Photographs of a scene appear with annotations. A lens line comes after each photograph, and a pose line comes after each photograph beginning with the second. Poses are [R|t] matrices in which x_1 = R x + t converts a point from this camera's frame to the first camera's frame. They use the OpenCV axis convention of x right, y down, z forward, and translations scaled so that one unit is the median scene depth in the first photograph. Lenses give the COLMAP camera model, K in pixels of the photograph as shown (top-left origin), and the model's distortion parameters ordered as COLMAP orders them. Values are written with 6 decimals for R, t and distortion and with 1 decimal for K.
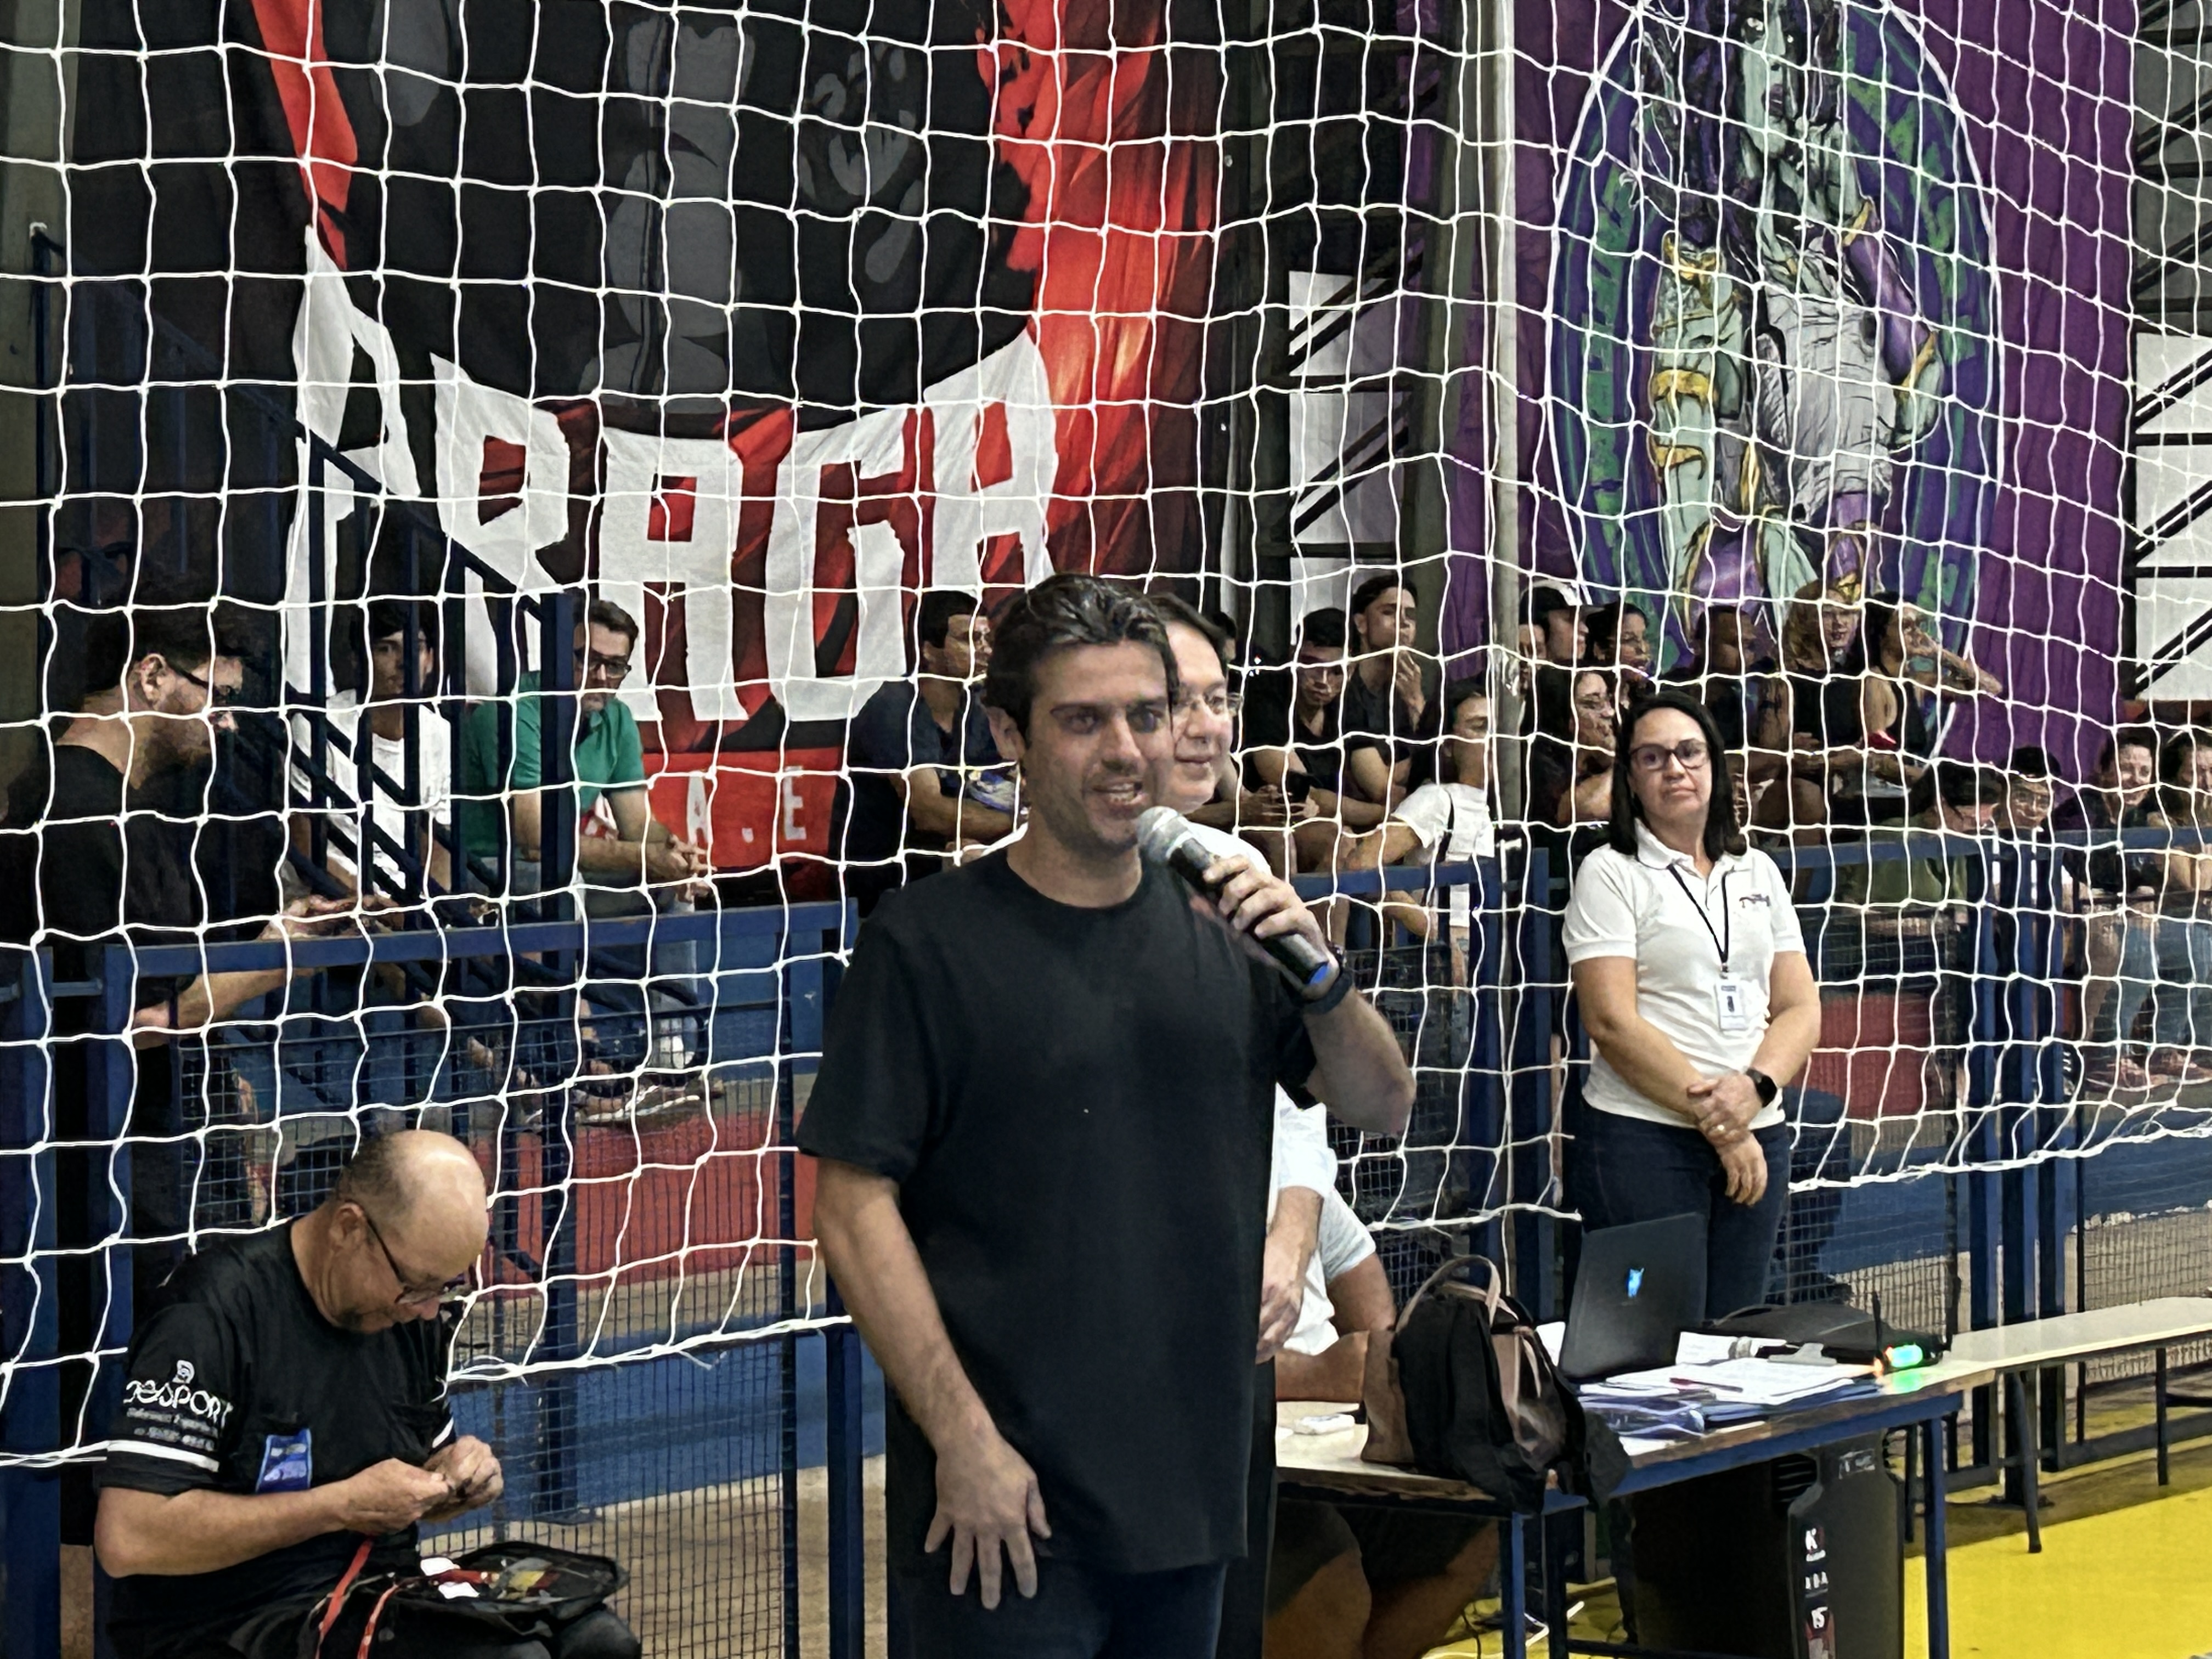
lens RADIAL K [[6144.5, 0, 1104.2], [0, 6144.5, 782.4], [0, 0, 1]] dist [0.205847, 0.000000]
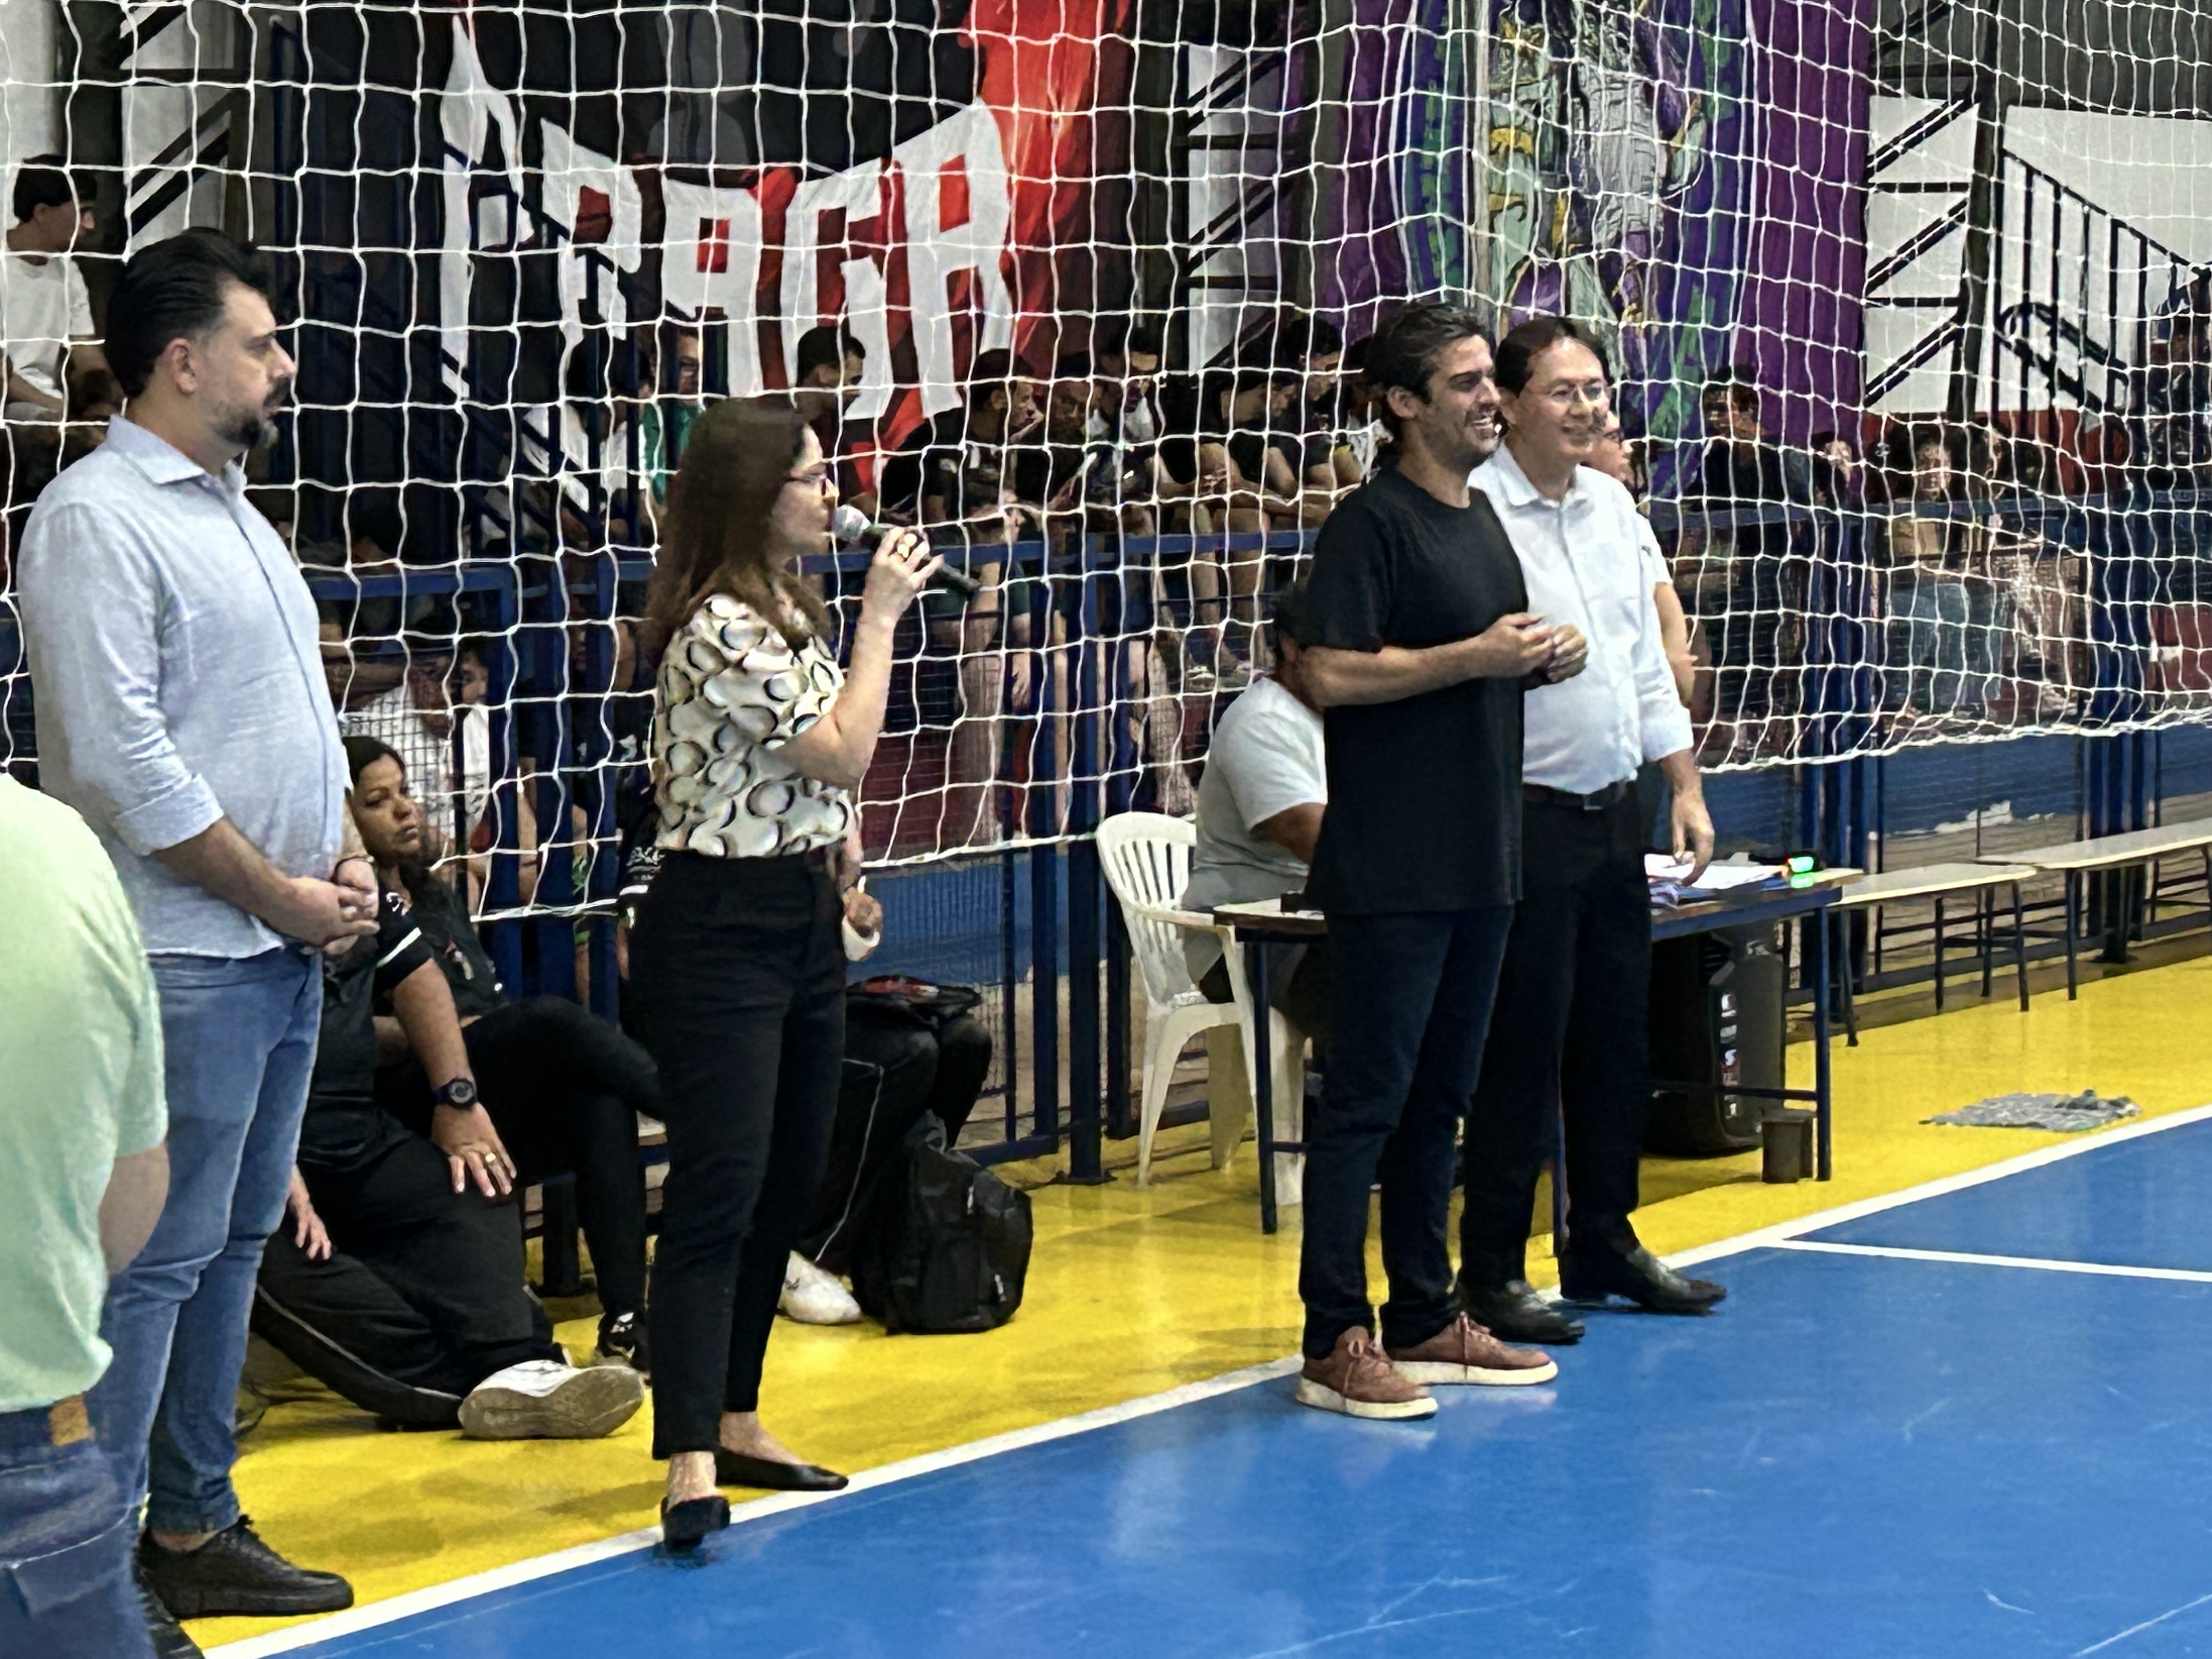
lens RADIAL K [[6144.5, 0, 1122.0], [0, 6144.5, 839.3], [0, 0, 1]] dist [0.205847, 0.000000]
pose [[0.998123, -0.001383, 0.061223, -0.094310], [-0.001897, 0.998567, 0.053491, 0.010821], [-0.061209, -0.053507, 0.996690, -0.329874]]
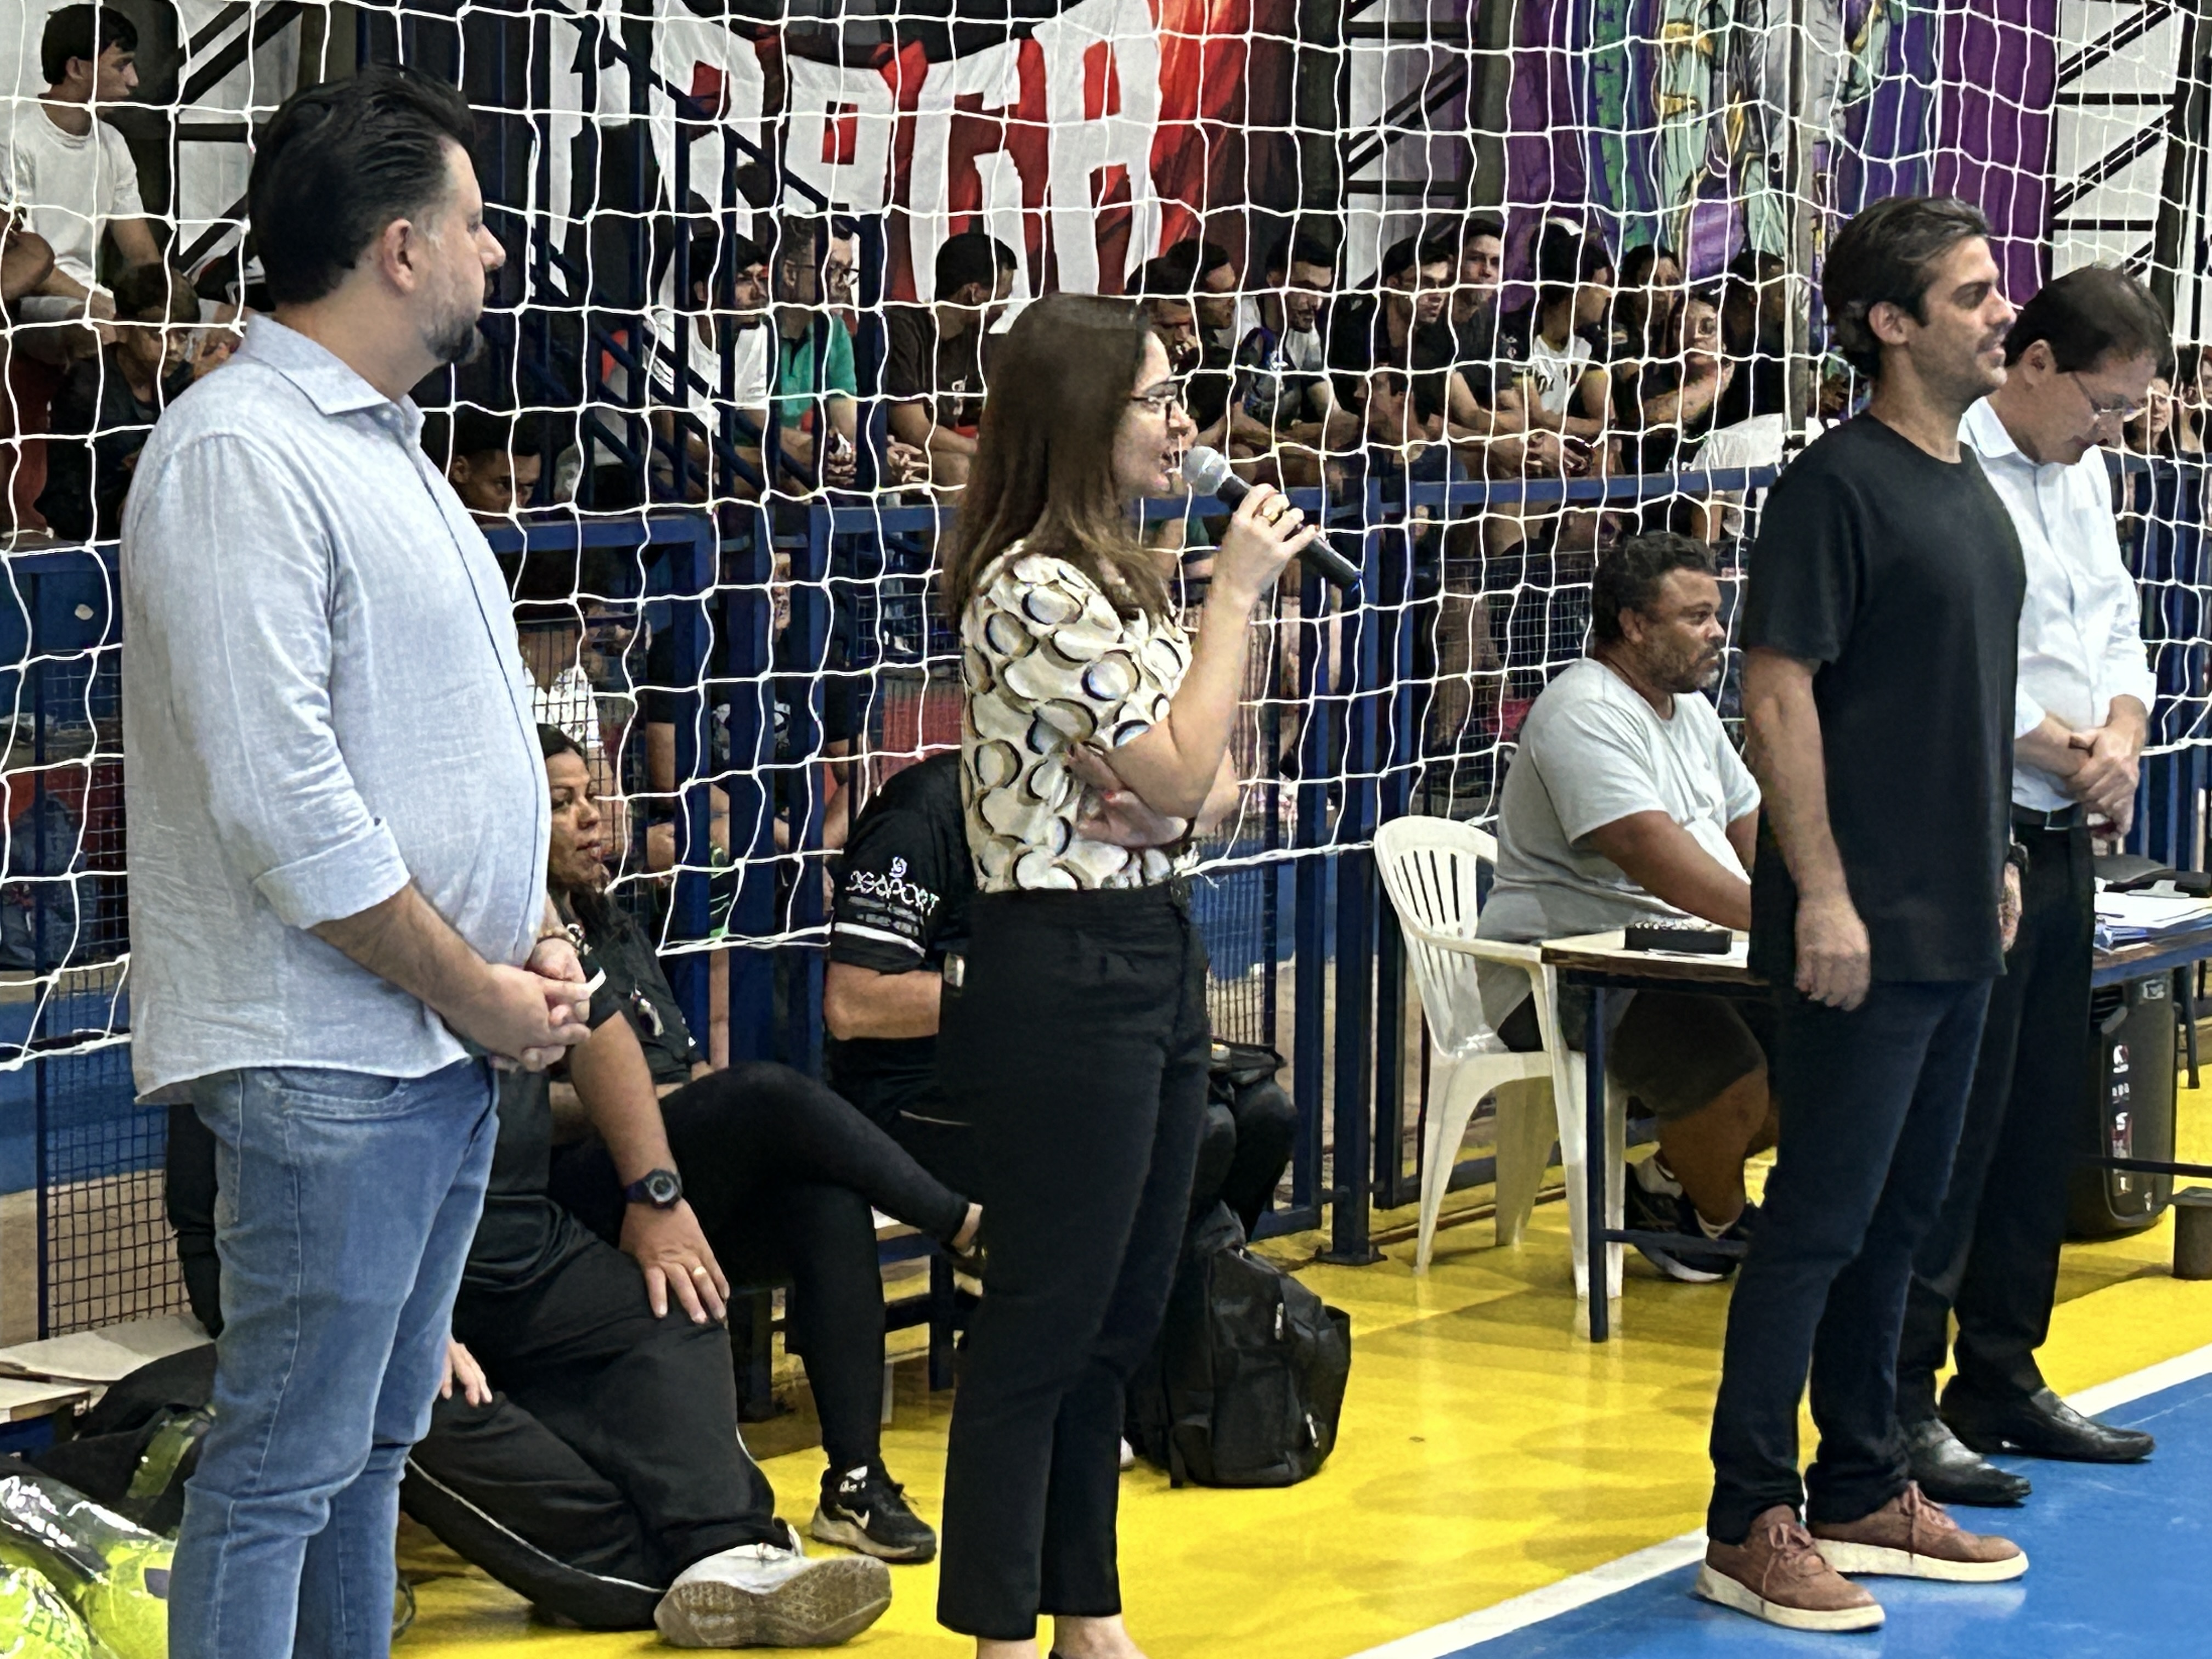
lens RADIAL K [[6144.5, 0, 1142.0], [0, 6144.5, 864.4], [0, 0, 1]] dist [0.205847, 0.000000]
pose [[0.997442, 0.014756, 0.069939, -0.132694], [-0.019716, 0.997298, 0.070769, 0.007865], [-0.068706, -0.071967, 0.995038, -0.120059]]
